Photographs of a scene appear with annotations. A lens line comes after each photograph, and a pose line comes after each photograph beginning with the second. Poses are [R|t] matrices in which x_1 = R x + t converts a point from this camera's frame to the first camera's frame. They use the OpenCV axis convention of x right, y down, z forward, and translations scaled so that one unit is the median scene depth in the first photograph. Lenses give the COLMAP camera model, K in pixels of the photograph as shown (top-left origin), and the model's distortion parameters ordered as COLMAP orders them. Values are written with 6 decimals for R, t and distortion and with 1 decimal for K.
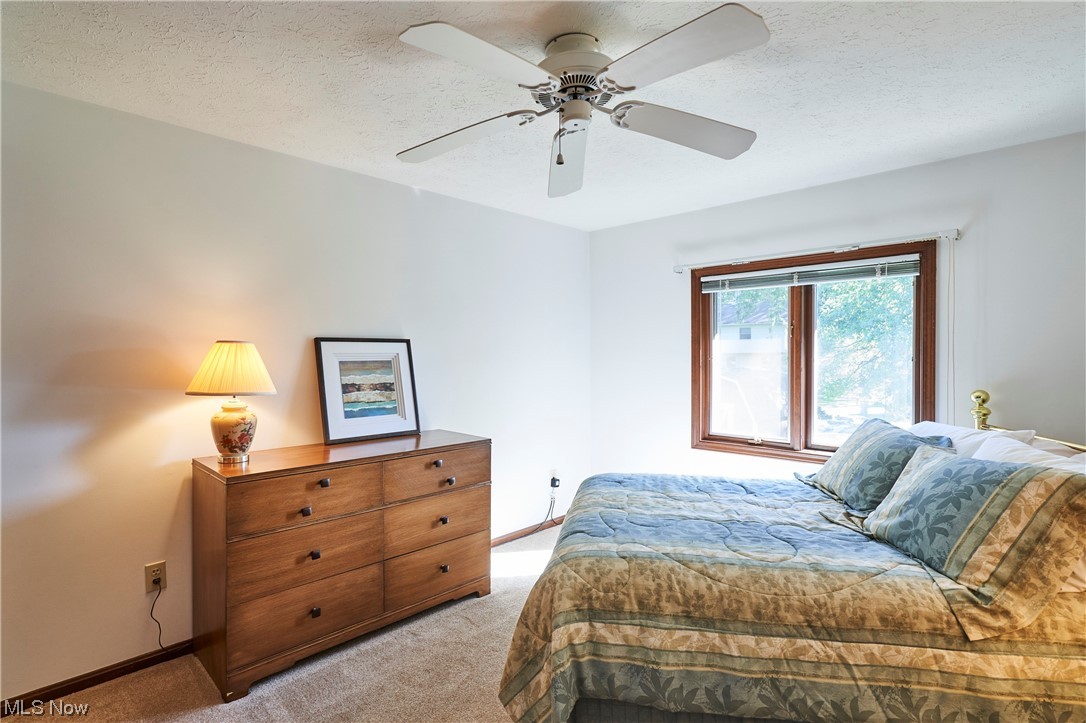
lens RADIAL K [[530.0, 0, 543.0], [0, 530.0, 361.5], [0, 0, 1]] dist [-0.001808, 0.000668]
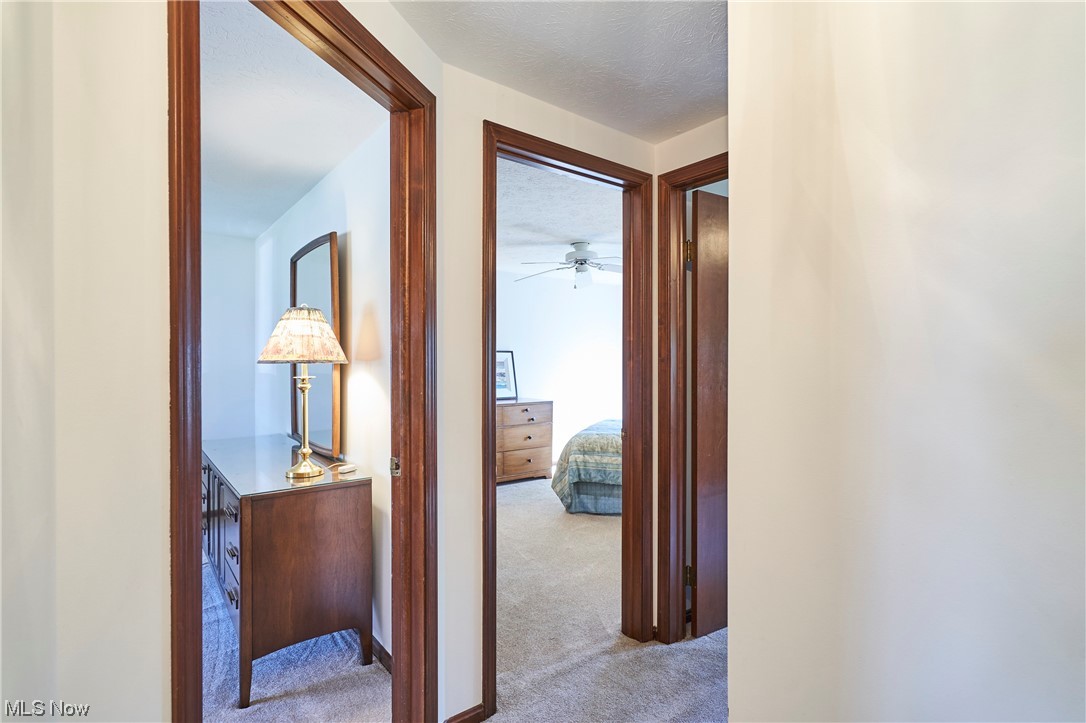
lens RADIAL K [[530.0, 0, 543.0], [0, 530.0, 361.5], [0, 0, 1]] dist [-0.001808, 0.000668]
pose [[0.989445, 0.009624, -0.144588, 0.267092], [-0.010900, 0.999908, -0.008034, 0.022691], [0.144497, 0.009525, 0.989459, -1.734895]]
